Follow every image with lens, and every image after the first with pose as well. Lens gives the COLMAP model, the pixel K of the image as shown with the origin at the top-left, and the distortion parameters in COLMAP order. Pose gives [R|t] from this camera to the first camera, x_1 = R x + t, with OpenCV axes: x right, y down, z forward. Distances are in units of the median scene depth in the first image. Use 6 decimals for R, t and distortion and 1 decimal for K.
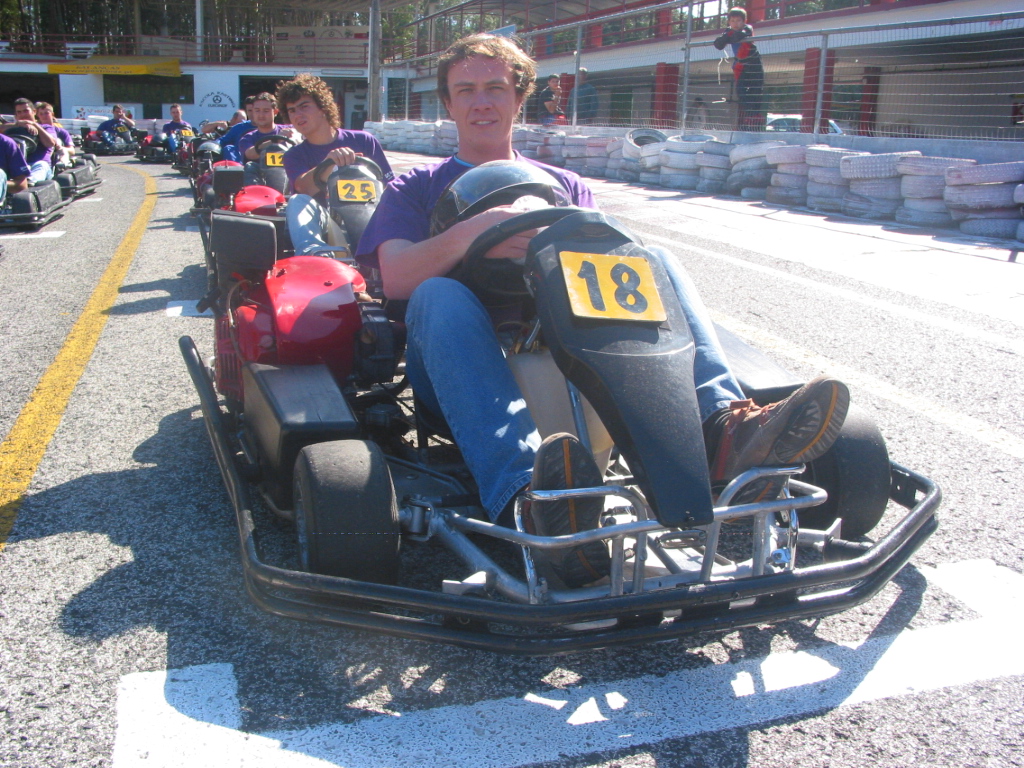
lens RADIAL K [[1027.6, 0, 515.1], [0, 1027.6, 388.4], [0, 0, 1]] dist [-0.184211, 0.209444]
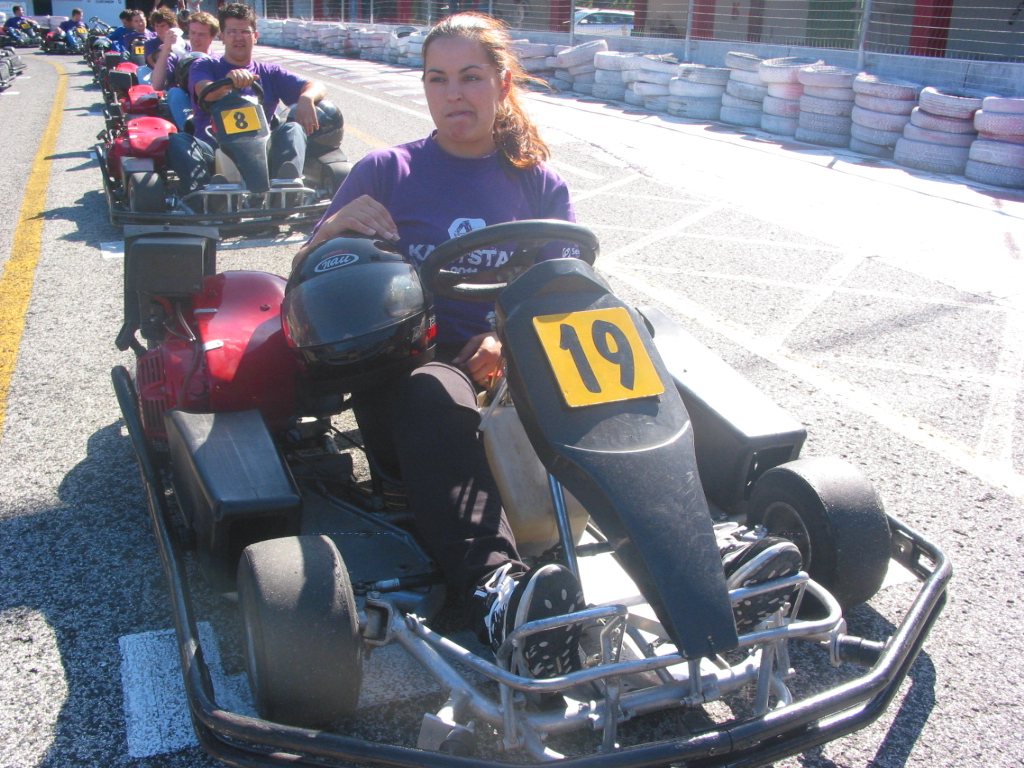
lens RADIAL K [[1027.6, 0, 515.1], [0, 1027.6, 388.4], [0, 0, 1]] dist [-0.184211, 0.209444]
pose [[0.995952, -0.026354, 0.085941, 0.094291], [0.017539, 0.994655, 0.101757, 0.074149], [-0.088163, -0.099837, 0.991090, -0.316594]]
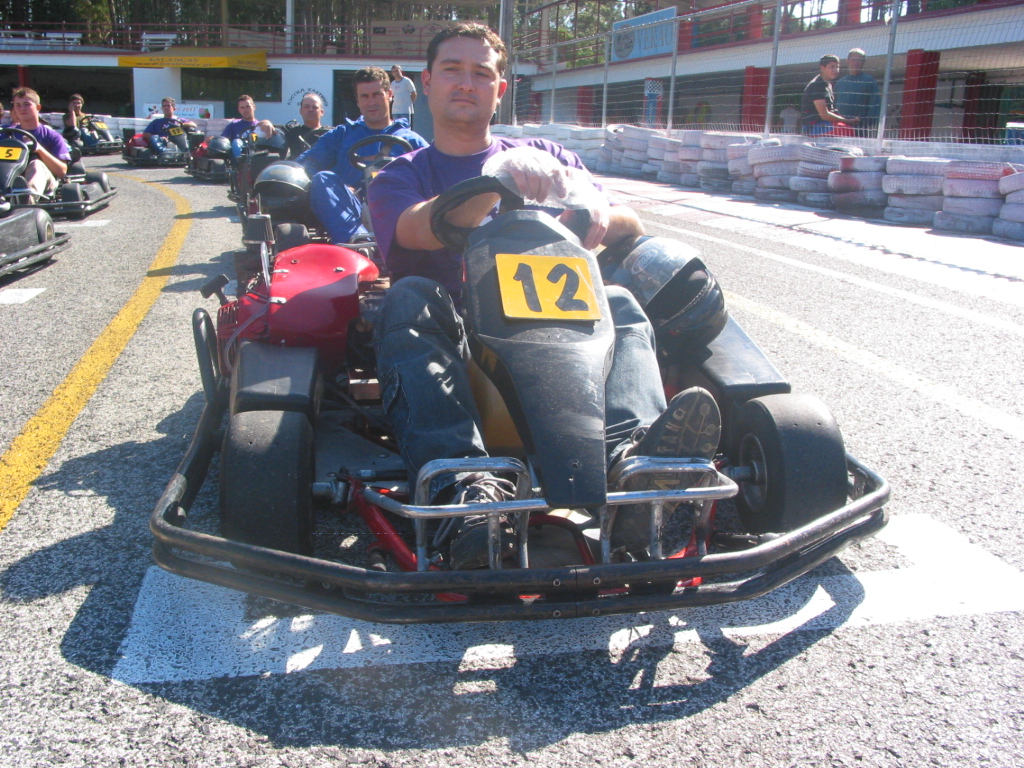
lens RADIAL K [[1027.6, 0, 515.1], [0, 1027.6, 388.4], [0, 0, 1]] dist [-0.184211, 0.209444]
pose [[0.996467, 0.025915, -0.079888, -0.085390], [-0.026215, 0.999653, -0.002718, -0.077789], [0.079790, 0.004803, 0.996800, 0.295139]]
